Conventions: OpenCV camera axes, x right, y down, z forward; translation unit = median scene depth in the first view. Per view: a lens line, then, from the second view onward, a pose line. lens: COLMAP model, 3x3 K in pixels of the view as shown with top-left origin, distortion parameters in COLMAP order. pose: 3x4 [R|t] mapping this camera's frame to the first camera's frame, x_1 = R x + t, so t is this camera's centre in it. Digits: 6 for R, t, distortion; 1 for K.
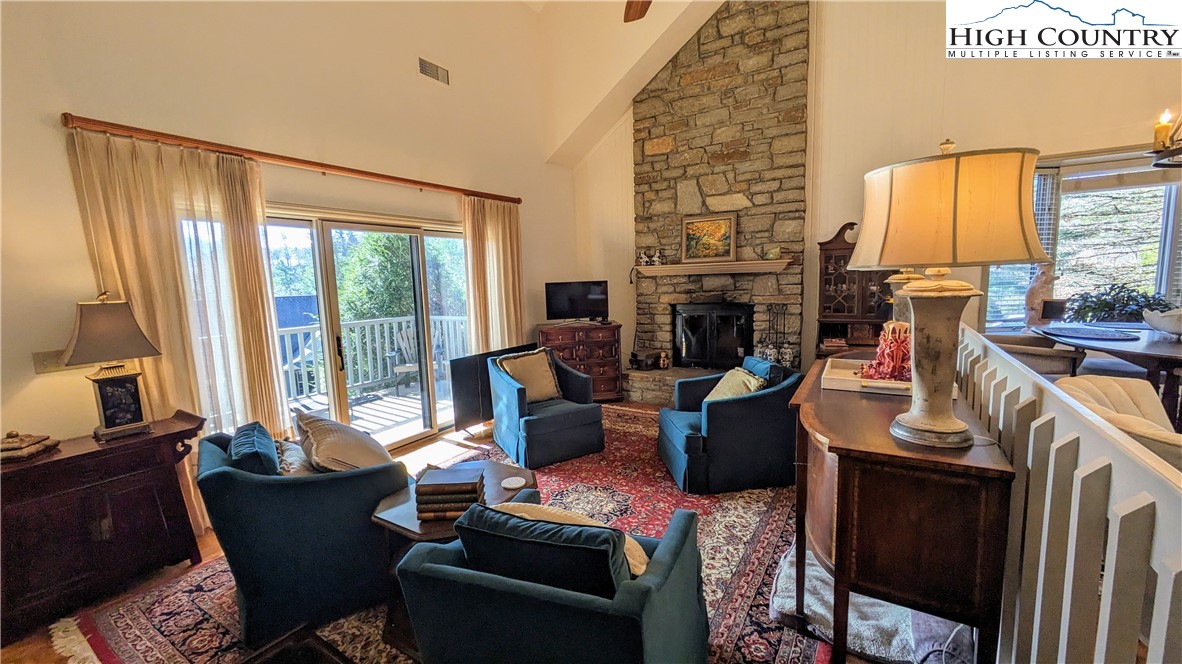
lens RADIAL K [[462.7, 0, 590.7], [0, 462.7, 333.7], [0, 0, 1]] dist [-0.001948, 0.001078]
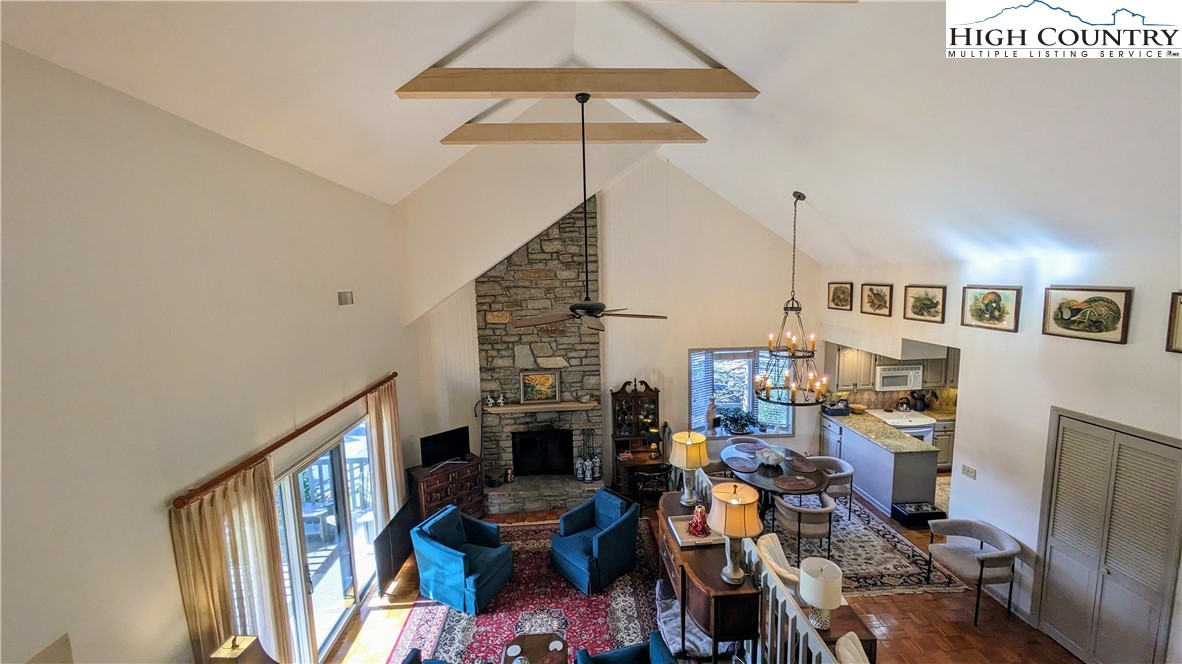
lens RADIAL K [[462.7, 0, 588.6], [0, 462.7, 335.2], [0, 0, 1]] dist [-0.001948, 0.001078]
pose [[0.819669, -0.061551, 0.569521, -0.422423], [0.067934, 0.997639, 0.010047, -0.373217], [-0.568795, 0.030454, 0.821915, -0.245717]]
